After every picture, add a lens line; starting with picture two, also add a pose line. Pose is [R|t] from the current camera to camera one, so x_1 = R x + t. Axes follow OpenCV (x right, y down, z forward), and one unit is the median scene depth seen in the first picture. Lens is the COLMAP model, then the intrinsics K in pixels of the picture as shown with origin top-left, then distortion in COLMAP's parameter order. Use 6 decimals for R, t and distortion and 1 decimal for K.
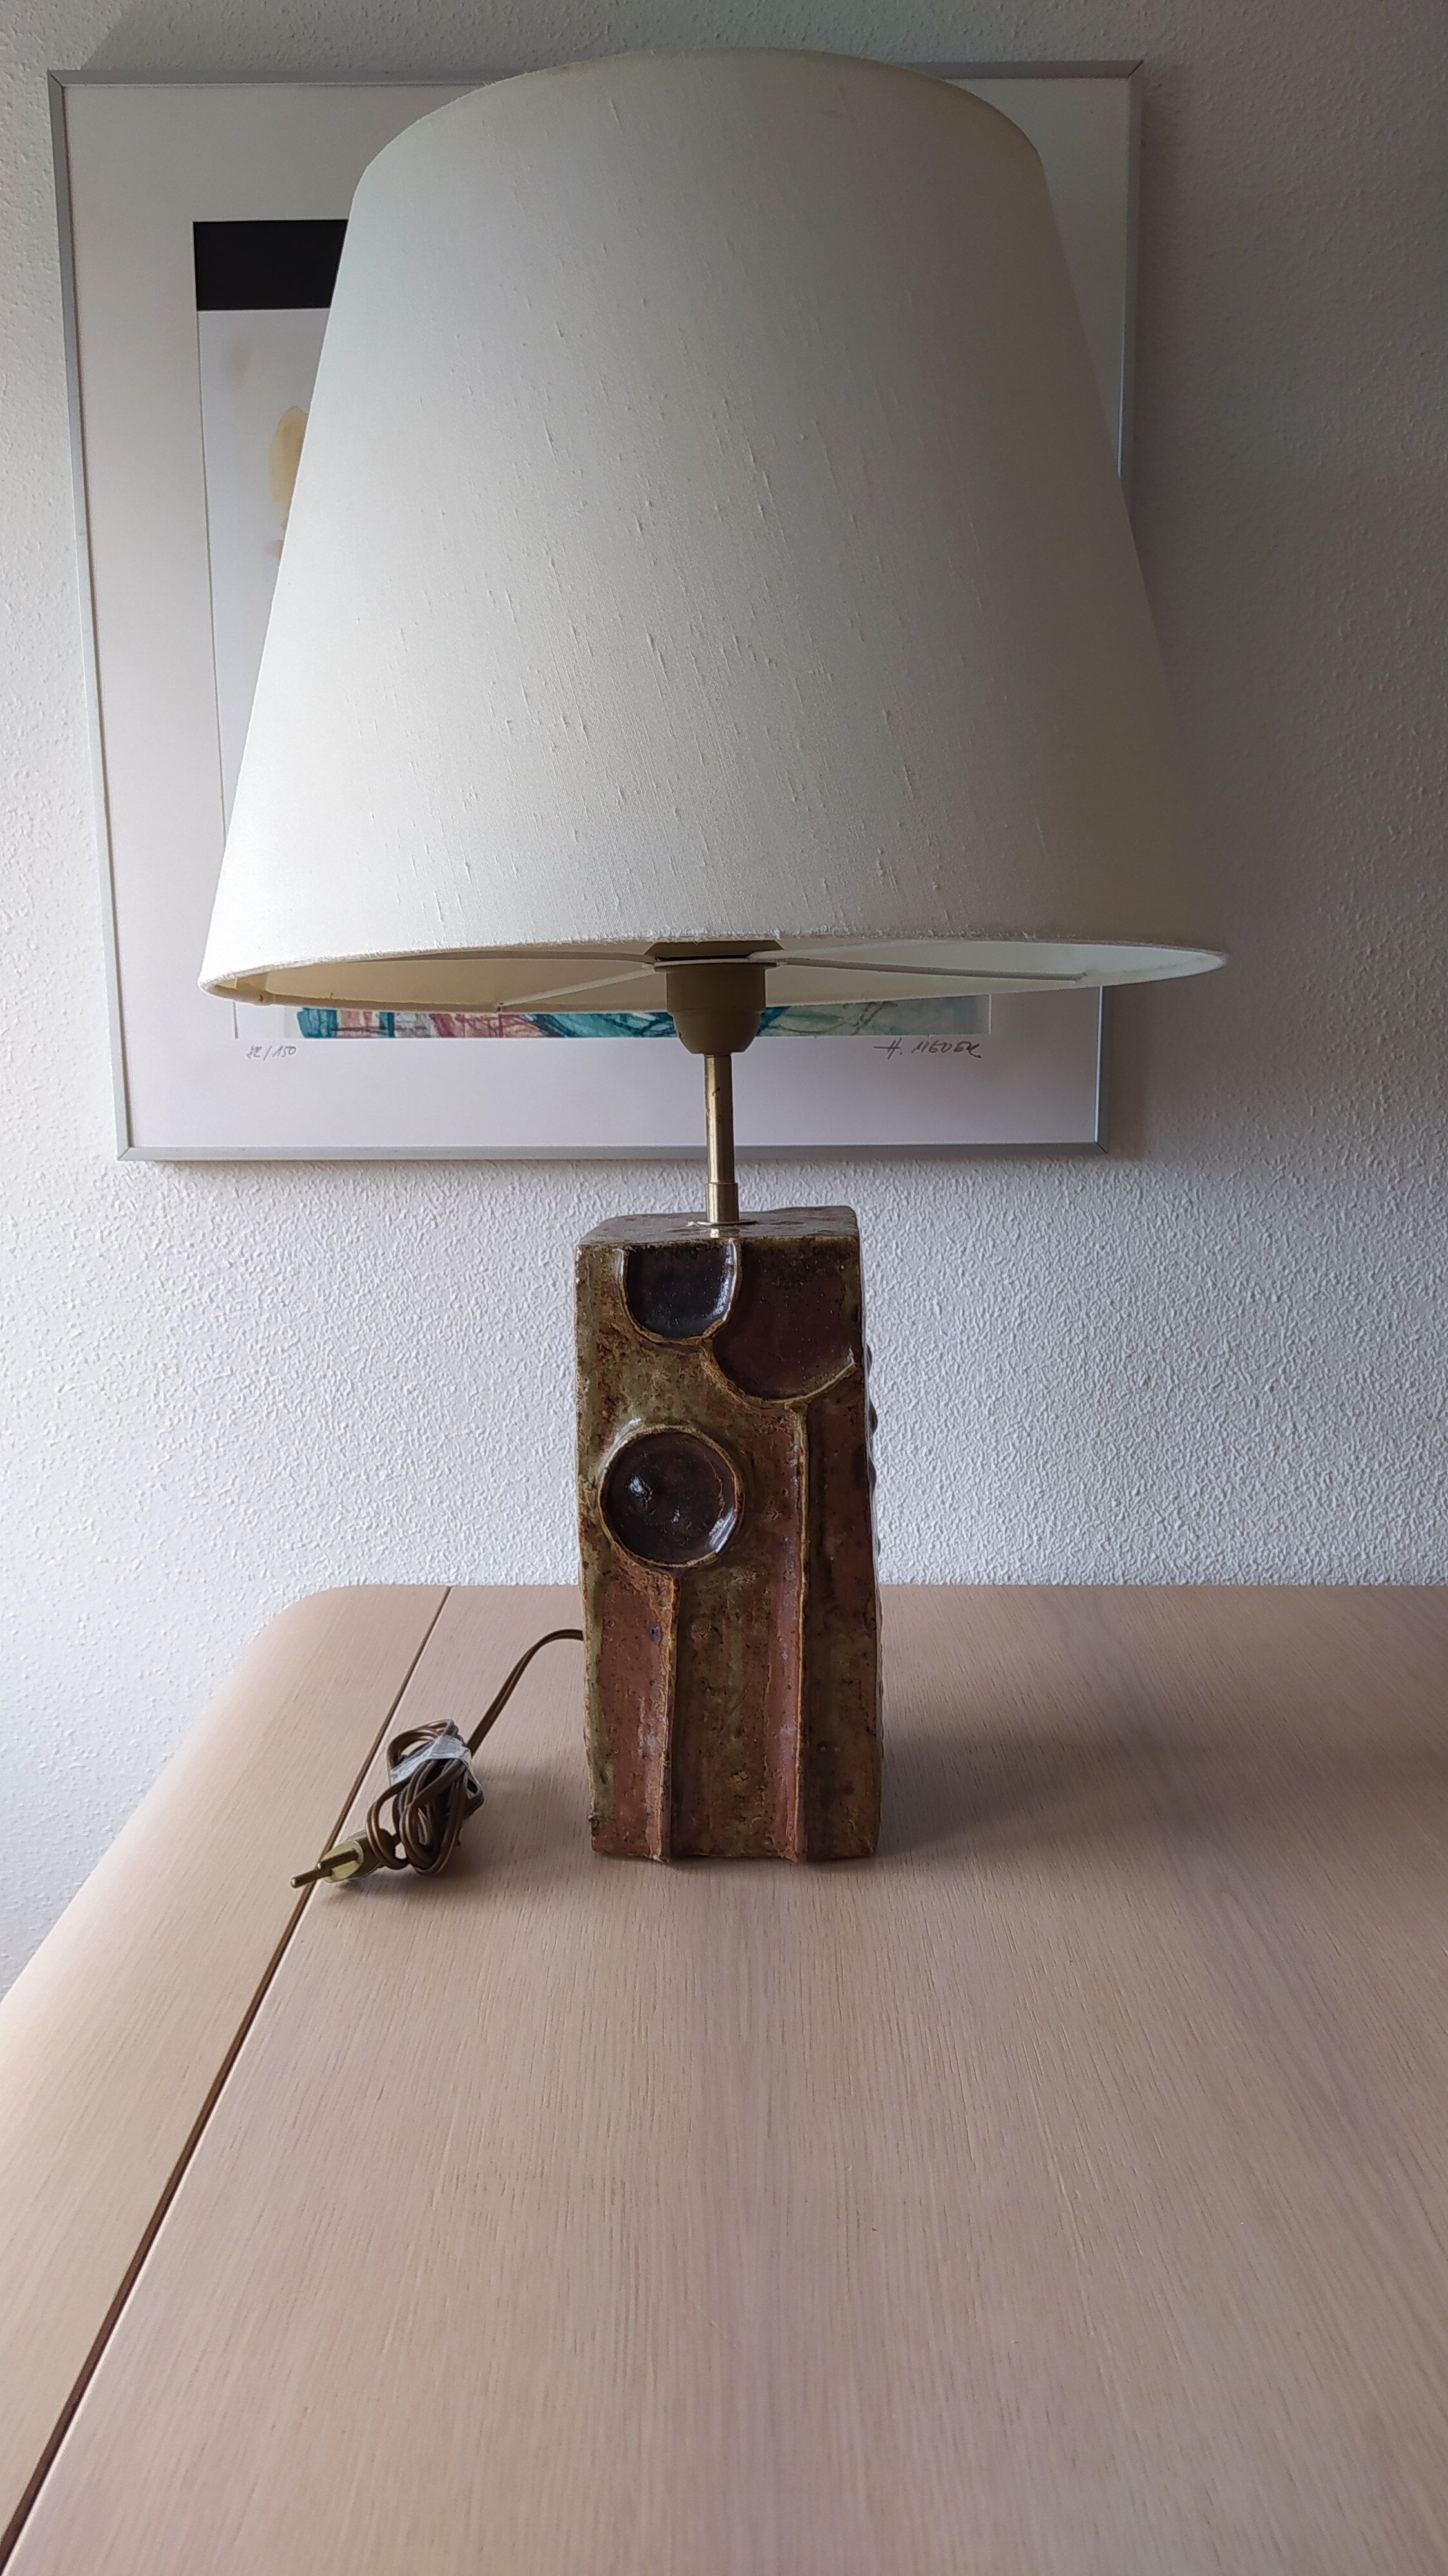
lens RADIAL K [[1837.7, 0, 696.3], [0, 1837.7, 1313.0], [0, 0, 1]] dist [0.087537, -0.001361]
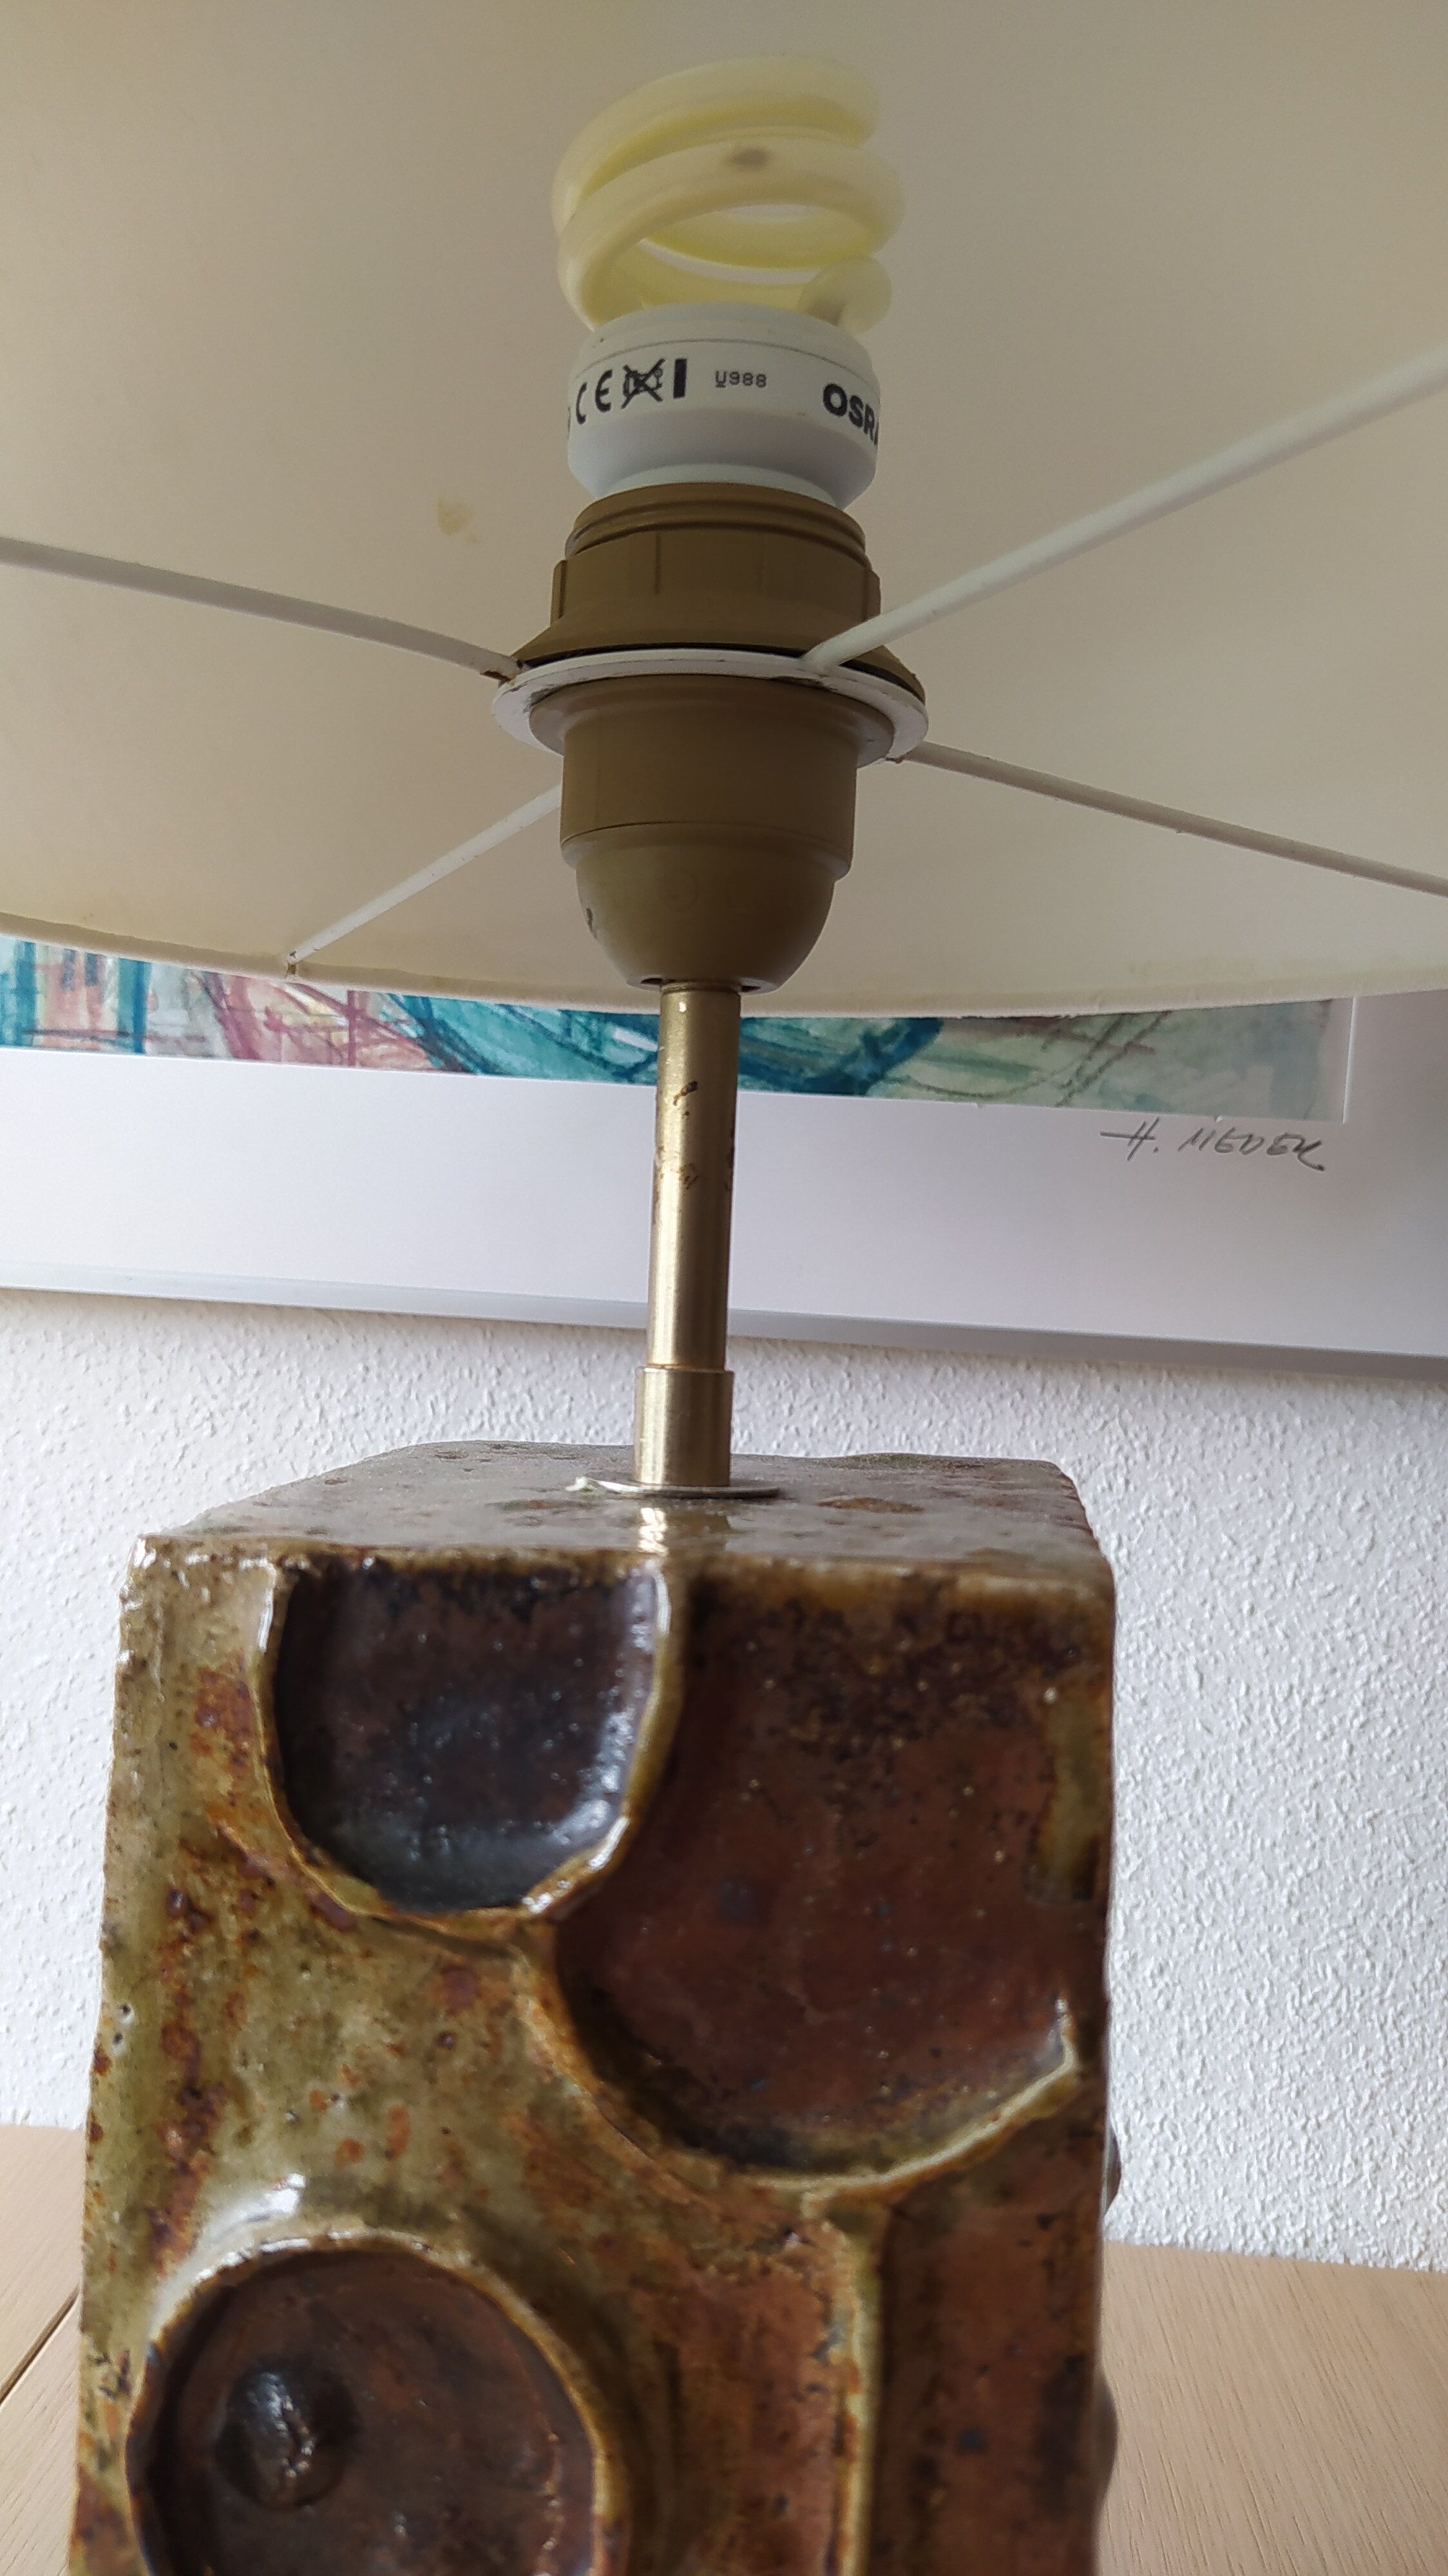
lens RADIAL K [[1983.2, 0, 715.6], [0, 1983.2, 1300.5], [0, 0, 1]] dist [0.035215, -0.087301]
pose [[0.995592, 0.072041, -0.060048, 0.041846], [-0.078789, 0.989781, -0.118854, -0.042664], [0.050872, 0.123061, 0.991094, 0.672830]]
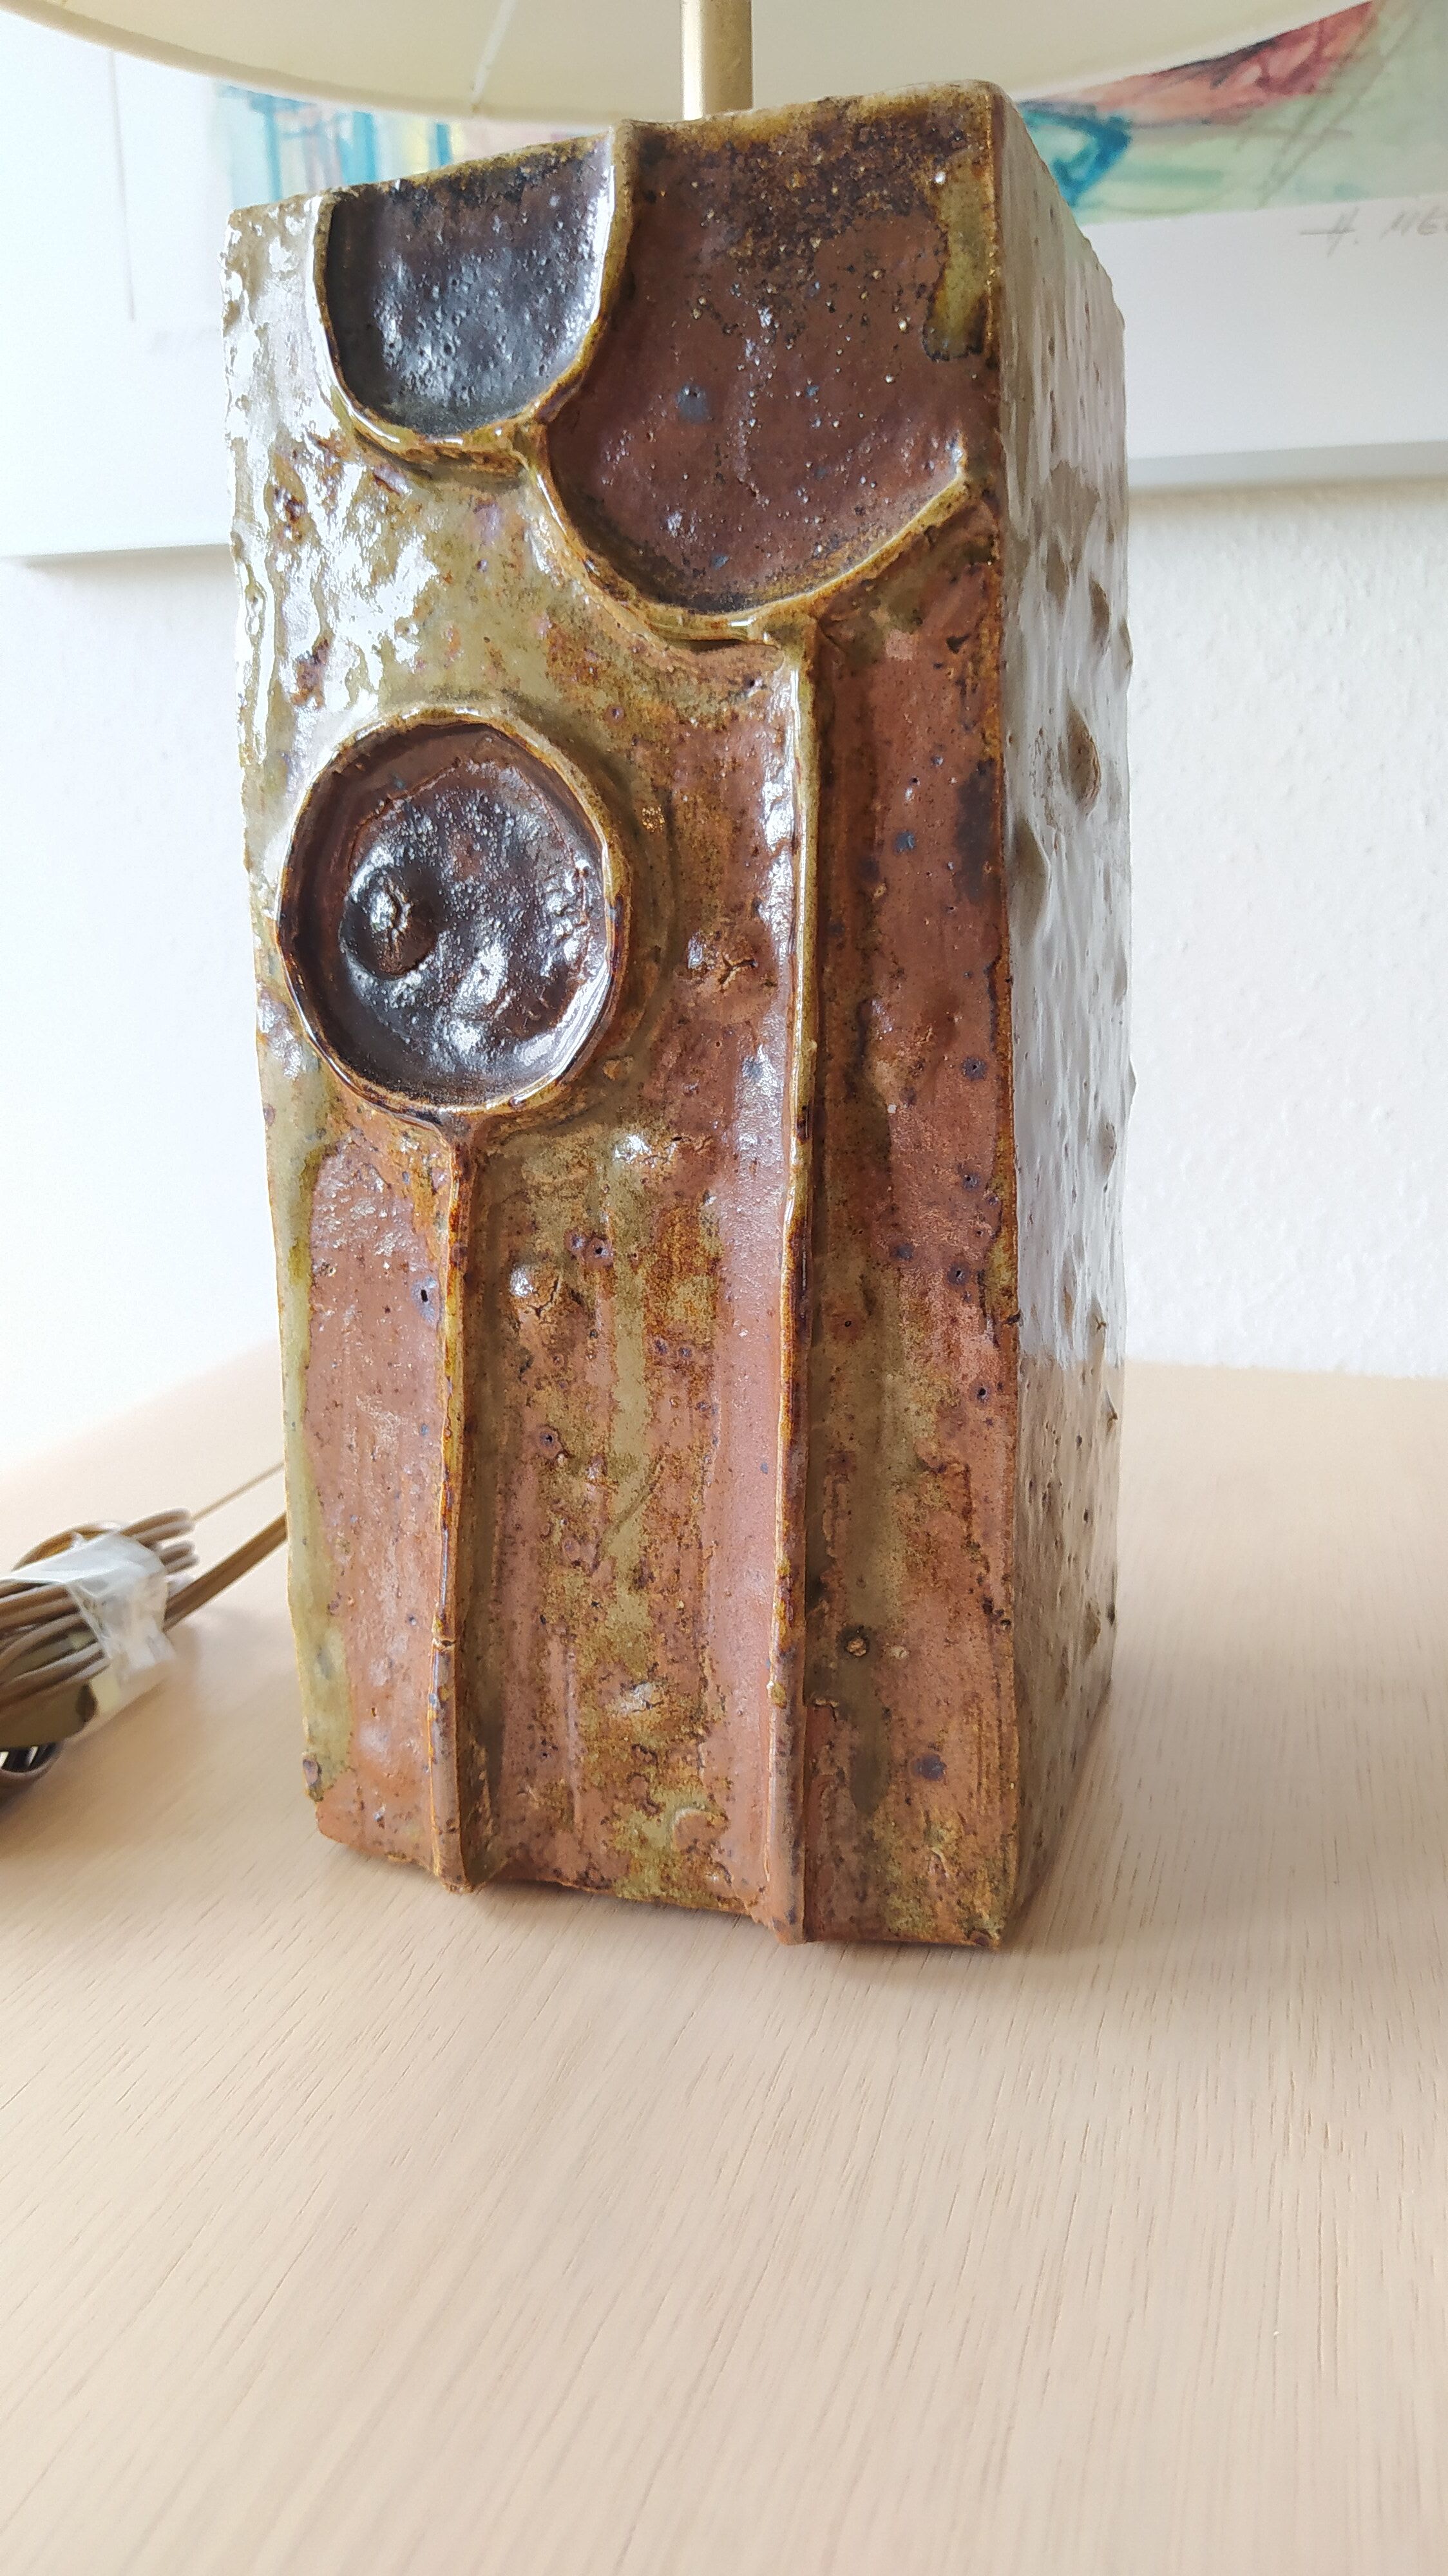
lens RADIAL K [[1983.2, 0, 680.9], [0, 1983.2, 1295.9], [0, 0, 1]] dist [0.035215, -0.087301]
pose [[0.961157, 0.055978, -0.270266, 0.135755], [-0.038263, 0.996786, 0.070379, 0.141746], [0.273337, -0.057305, 0.960210, 0.622572]]
